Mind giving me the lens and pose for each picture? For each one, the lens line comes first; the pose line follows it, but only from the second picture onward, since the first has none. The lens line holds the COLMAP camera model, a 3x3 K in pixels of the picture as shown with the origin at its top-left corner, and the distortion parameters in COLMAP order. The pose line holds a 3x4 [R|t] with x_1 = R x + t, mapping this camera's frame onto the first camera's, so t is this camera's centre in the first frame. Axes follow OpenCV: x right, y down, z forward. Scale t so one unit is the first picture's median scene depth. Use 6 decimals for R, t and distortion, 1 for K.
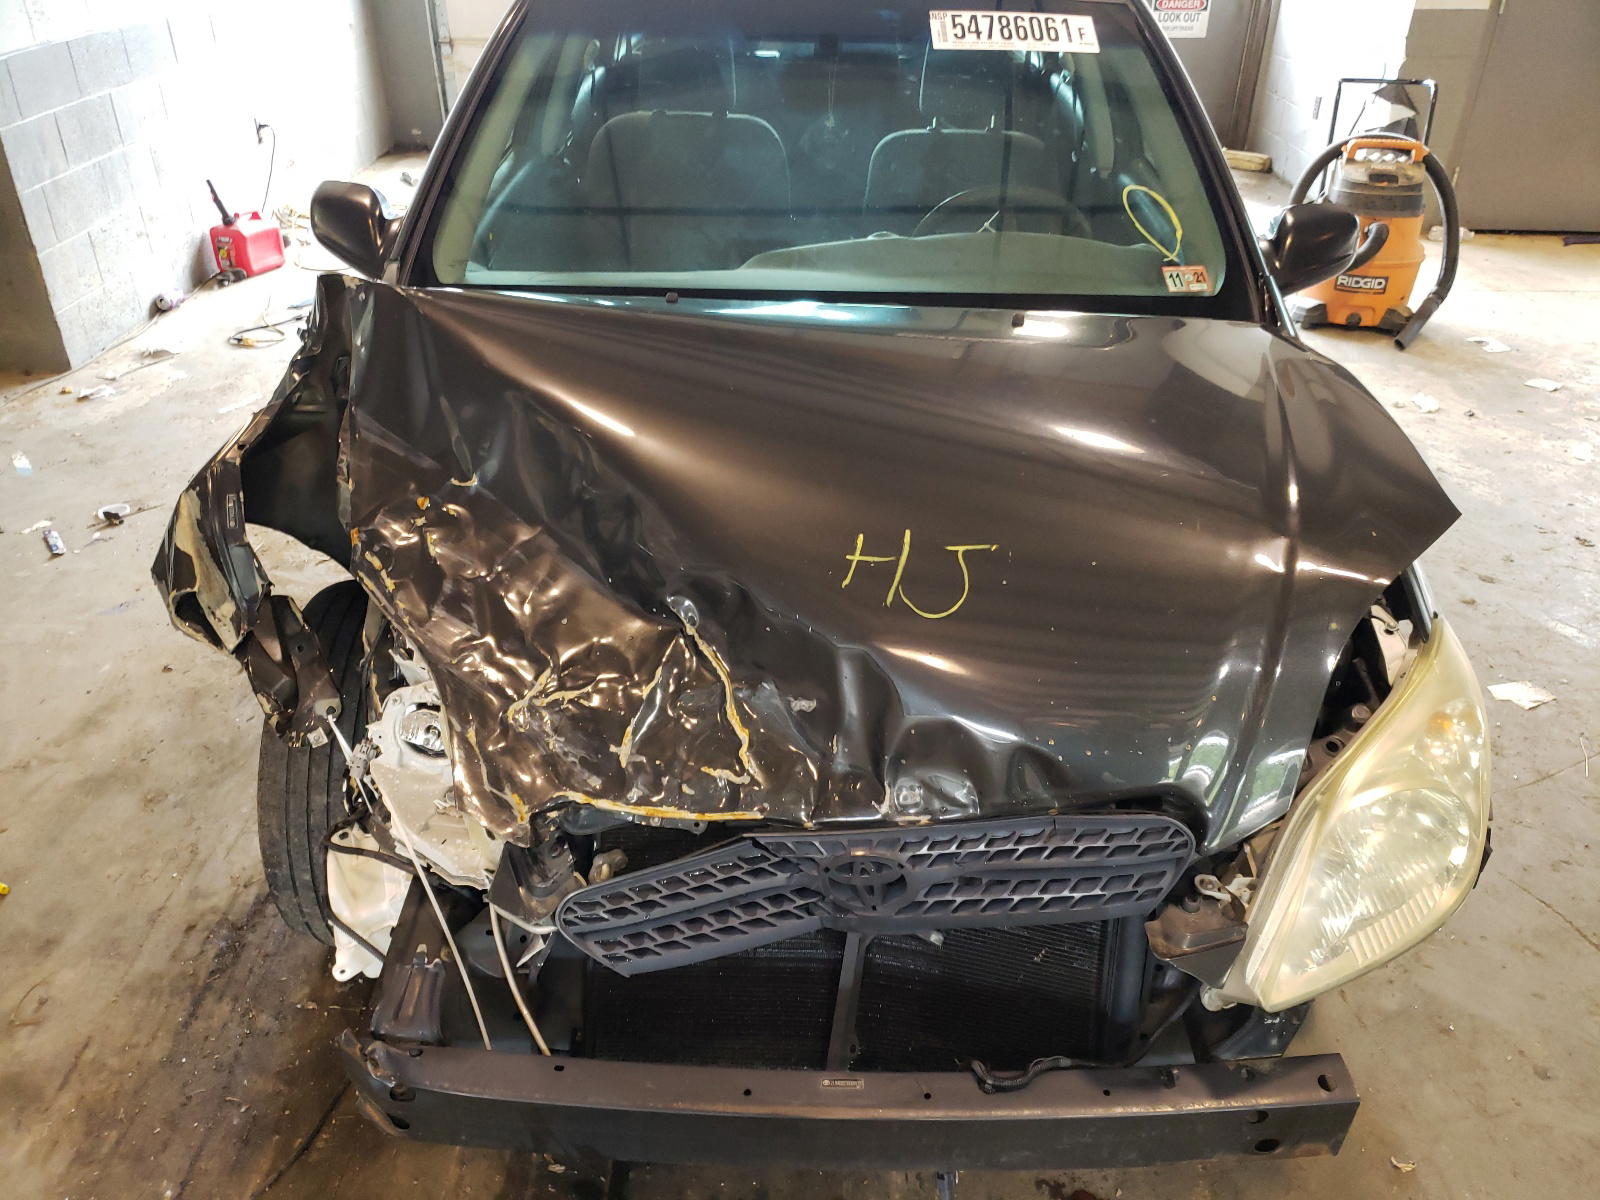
lens RADIAL K [[1257.0, 0, 794.9], [0, 1257.0, 599.9], [0, 0, 1]] dist [0.008721, 0.006617]
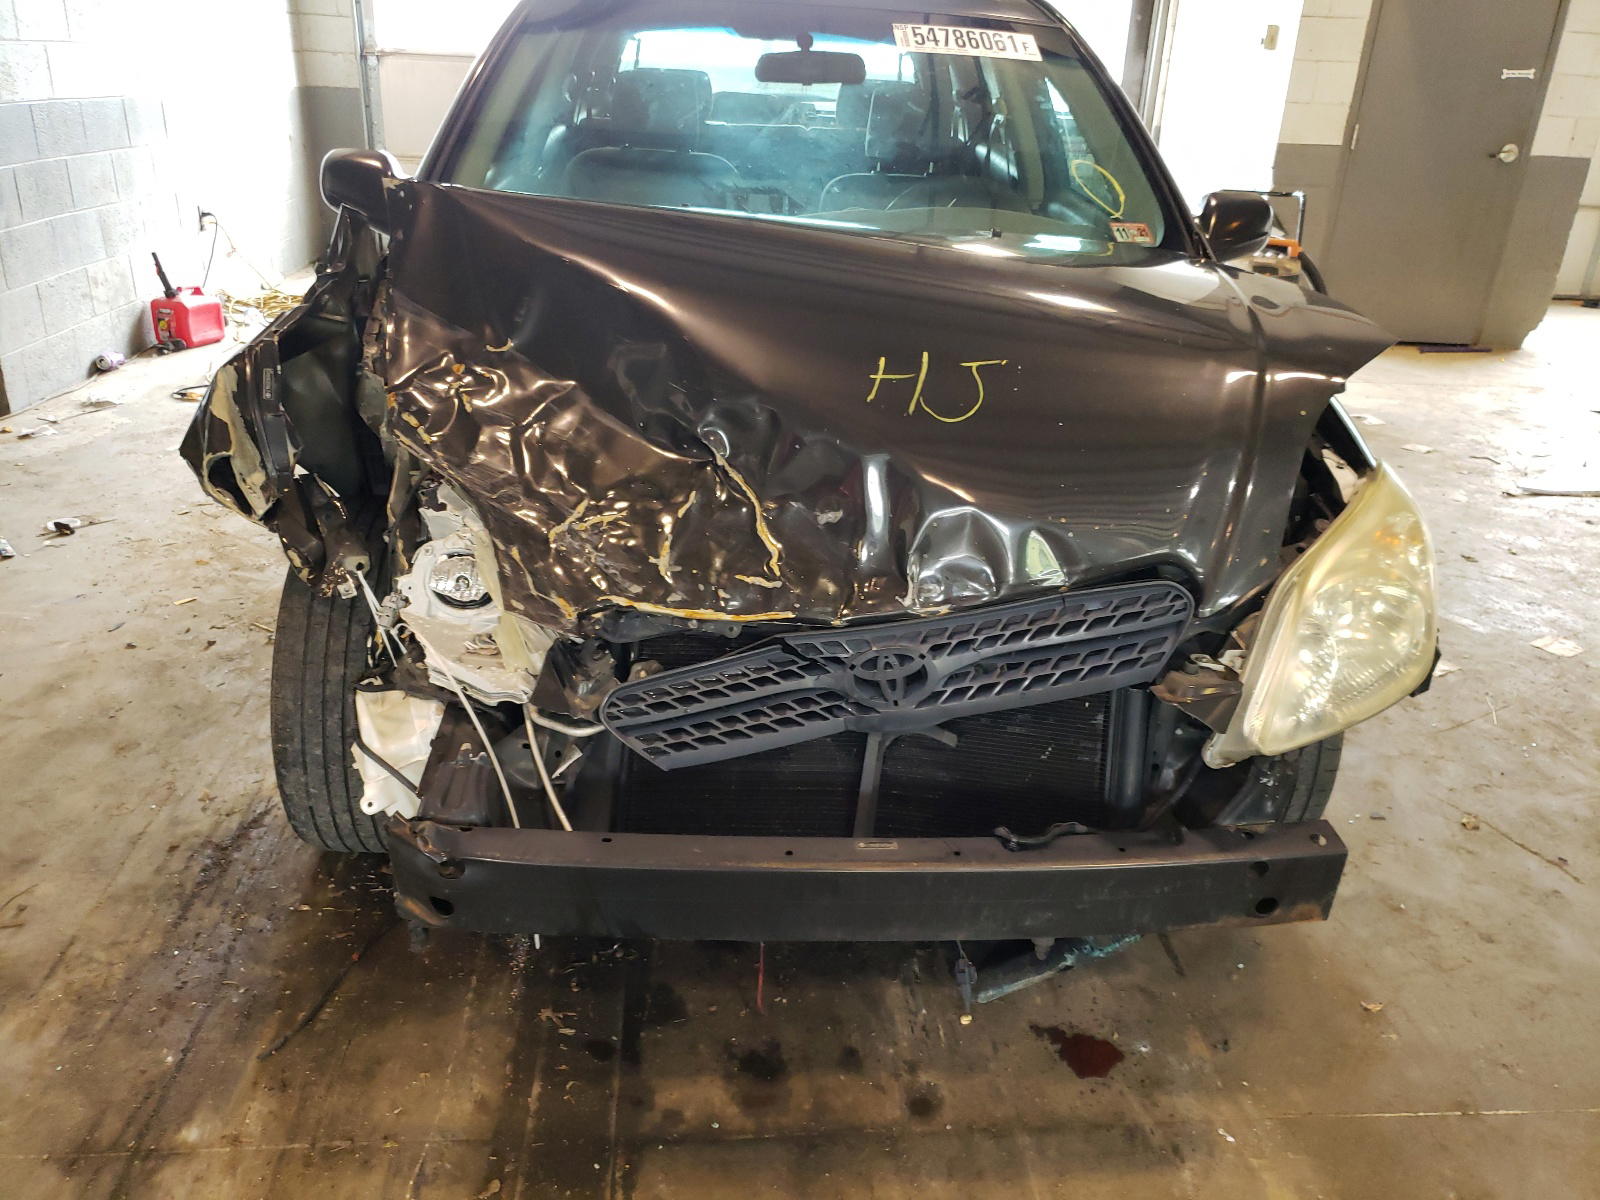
lens RADIAL K [[1257.0, 0, 794.9], [0, 1257.0, 599.9], [0, 0, 1]] dist [0.008721, 0.006617]
pose [[0.996519, 0.002838, 0.083315, -0.092804], [0.007872, 0.991749, -0.127949, 0.240208], [-0.082991, 0.128160, 0.988275, -0.052554]]
